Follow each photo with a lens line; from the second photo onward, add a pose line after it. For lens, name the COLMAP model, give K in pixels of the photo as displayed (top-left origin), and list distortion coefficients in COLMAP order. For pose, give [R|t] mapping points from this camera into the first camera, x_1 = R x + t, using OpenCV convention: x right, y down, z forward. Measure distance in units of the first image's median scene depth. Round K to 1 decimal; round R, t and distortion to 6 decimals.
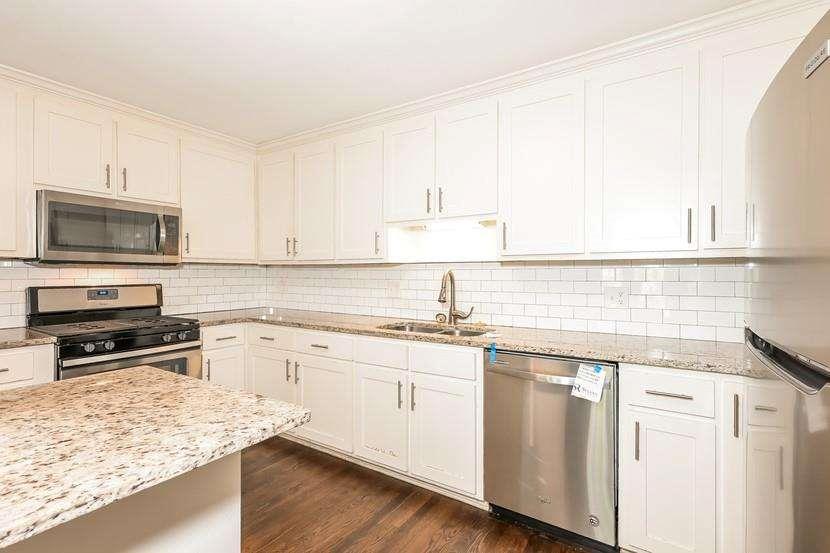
lens RADIAL K [[383.4, 0, 415.0], [0, 383.4, 276.5], [0, 0, 1]] dist [0.002009, 0.000313]
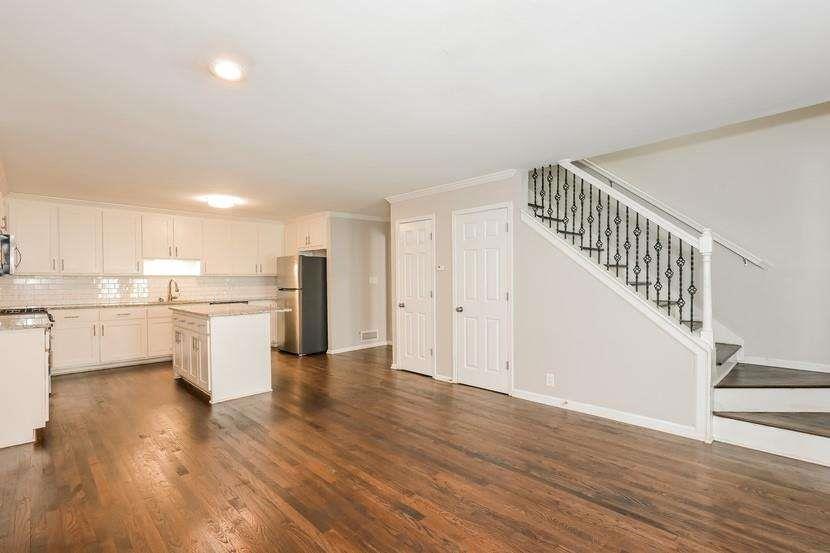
lens RADIAL K [[389.5, 0, 415.0], [0, 389.5, 276.5], [0, 0, 1]] dist [-0.000169, -0.000265]
pose [[0.215422, 0.005902, 0.976503, -1.937701], [0.003874, 0.999969, -0.006898, -0.009250], [-0.976513, 0.005269, 0.215392, -1.009564]]
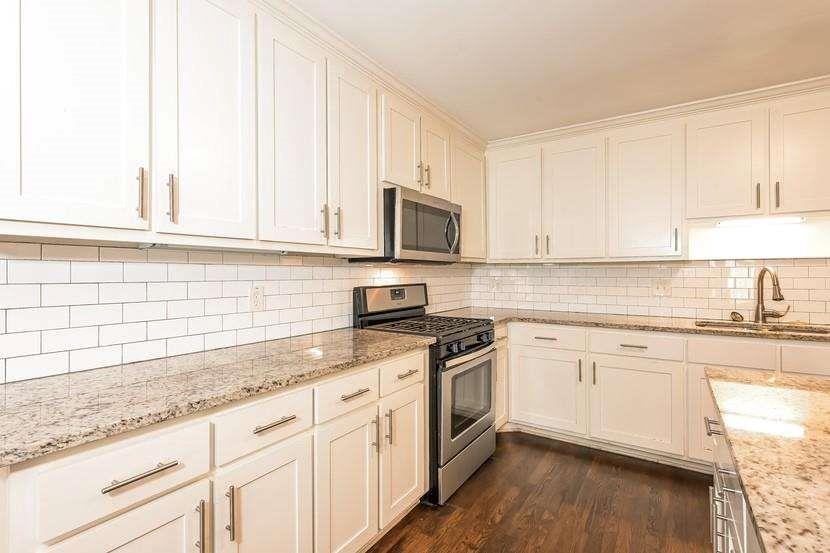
lens RADIAL K [[389.5, 0, 415.0], [0, 389.5, 276.5], [0, 0, 1]] dist [-0.000169, -0.000265]
pose [[0.999818, -0.005018, -0.018412, -0.756683], [0.005114, 0.999974, 0.005169, -0.003175], [0.018386, -0.005262, 0.999817, 0.001572]]
